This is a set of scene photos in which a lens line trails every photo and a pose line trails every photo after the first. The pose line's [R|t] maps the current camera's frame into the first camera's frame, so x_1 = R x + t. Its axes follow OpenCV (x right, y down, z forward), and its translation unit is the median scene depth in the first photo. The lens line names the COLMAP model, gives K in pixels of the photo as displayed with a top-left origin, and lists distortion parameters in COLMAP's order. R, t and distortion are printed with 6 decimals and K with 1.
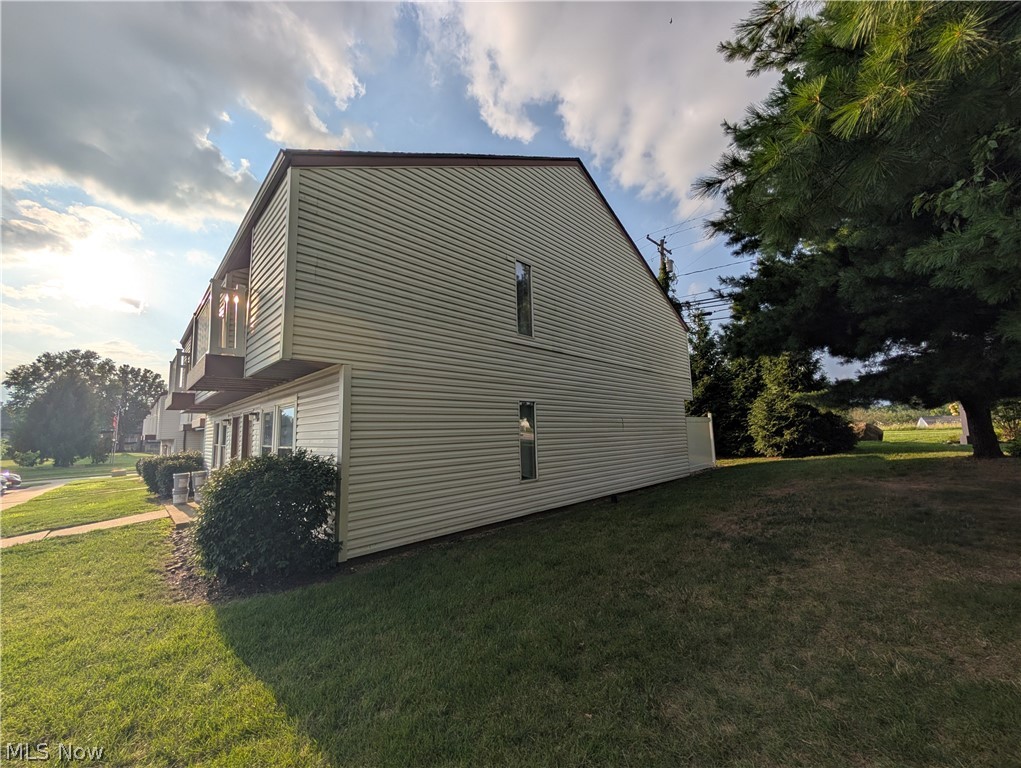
lens RADIAL K [[386.5, 0, 512.0], [0, 386.5, 388.1], [0, 0, 1]] dist [-0.001055, -0.000155]
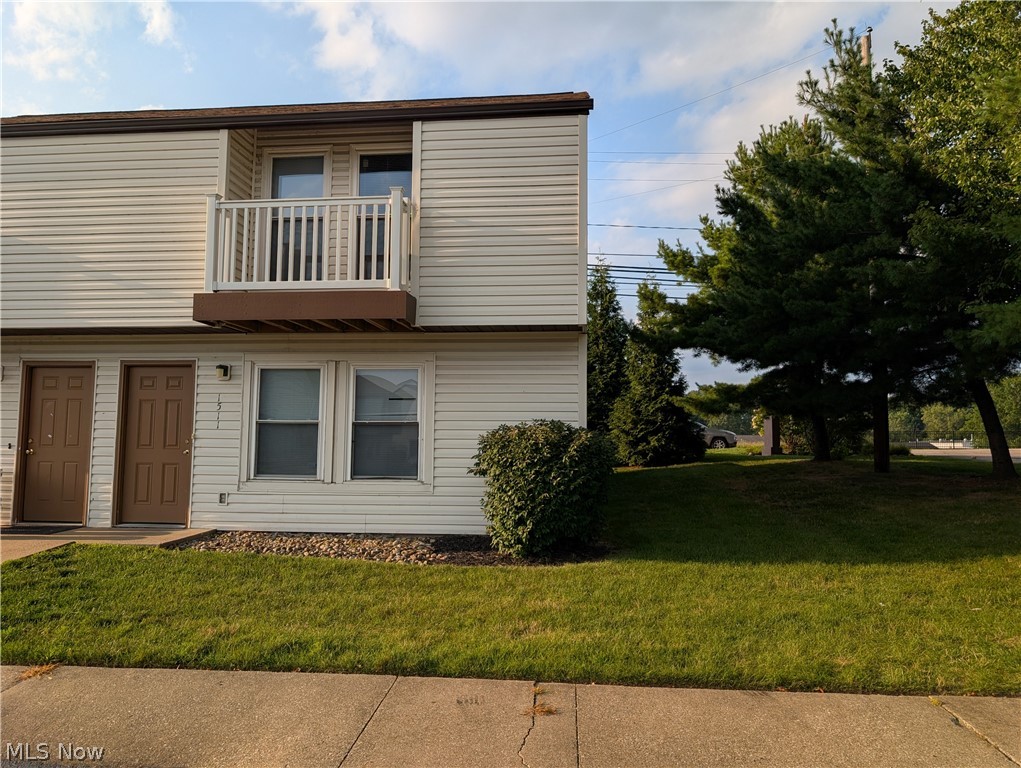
lens RADIAL K [[709.4, 0, 510.5], [0, 709.4, 384.0], [0, 0, 1]] dist [-0.001023, -0.000646]
pose [[0.772523, 0.080045, 0.629921, -0.588792], [-0.095591, 0.995378, -0.009253, 0.036121], [-0.627750, -0.053067, 0.776604, -0.060510]]
